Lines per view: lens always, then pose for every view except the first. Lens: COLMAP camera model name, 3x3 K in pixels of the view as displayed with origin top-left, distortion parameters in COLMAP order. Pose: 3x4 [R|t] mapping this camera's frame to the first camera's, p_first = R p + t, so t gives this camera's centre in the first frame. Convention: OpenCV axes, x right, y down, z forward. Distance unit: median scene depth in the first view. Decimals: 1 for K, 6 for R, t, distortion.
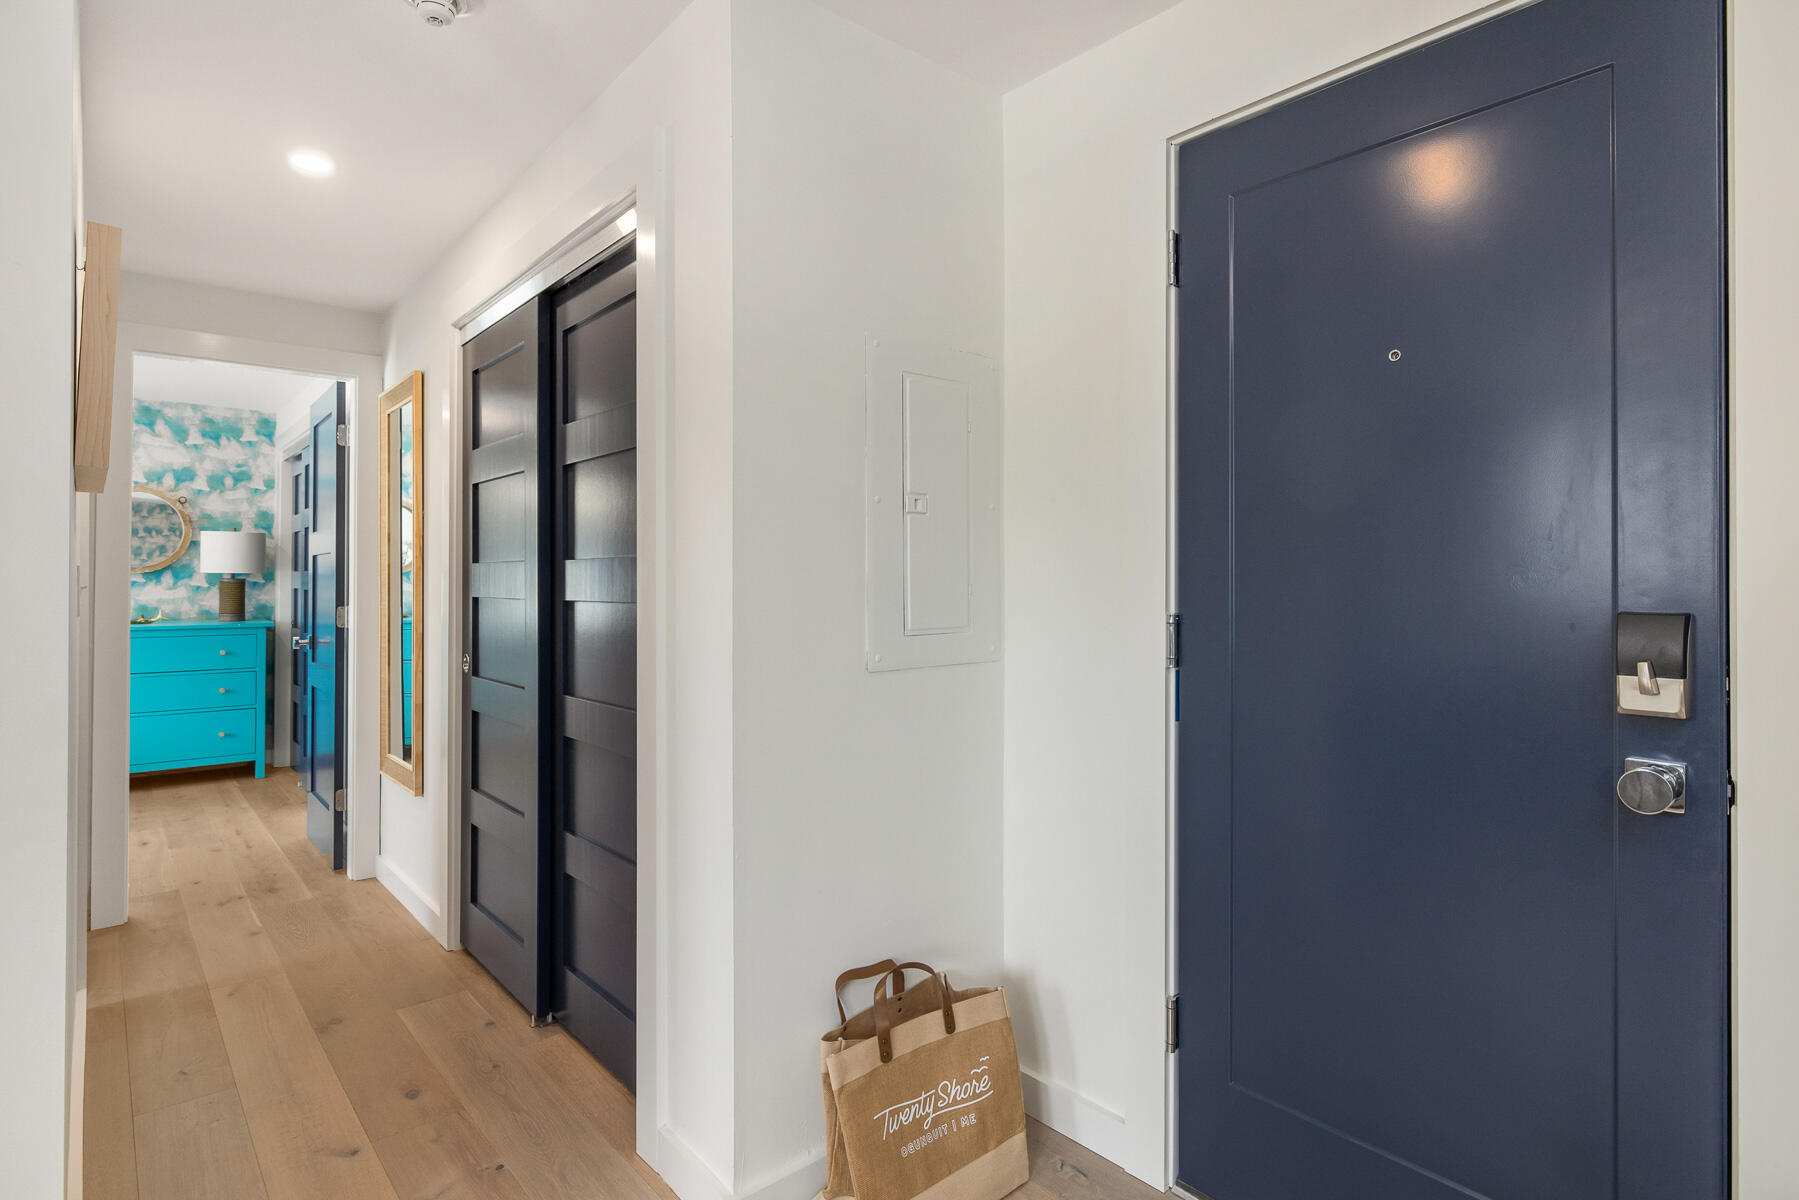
lens RADIAL K [[884.8, 0, 898.3], [0, 884.8, 583.8], [0, 0, 1]] dist [0.000606, -0.000061]
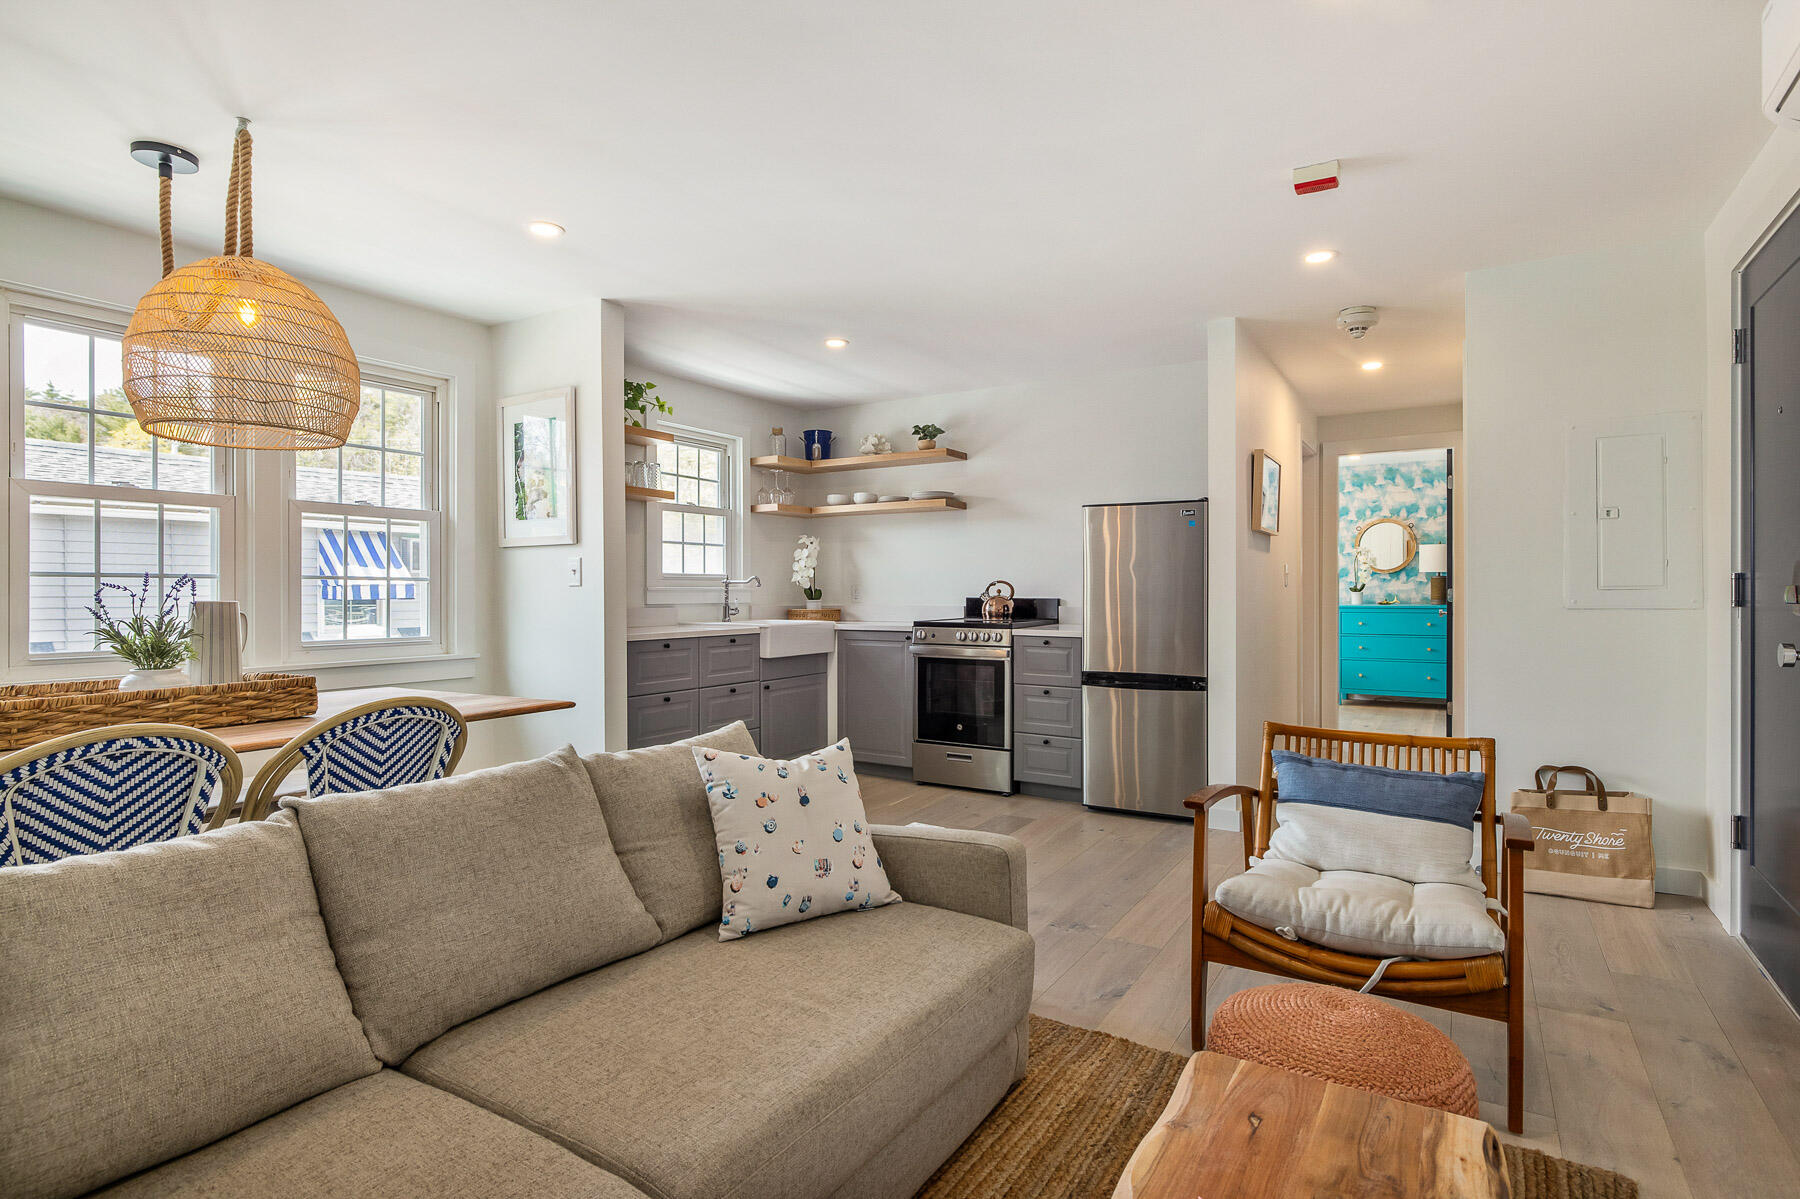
lens RADIAL K [[885.3, 0, 896.3], [0, 885.3, 594.5], [0, 0, 1]] dist [0.000606, -0.000061]
pose [[0.258390, -0.002310, -0.966038, 0.450264], [0.007175, 0.999974, -0.000472, 0.020123], [0.966014, -0.006809, 0.258400, -0.264574]]
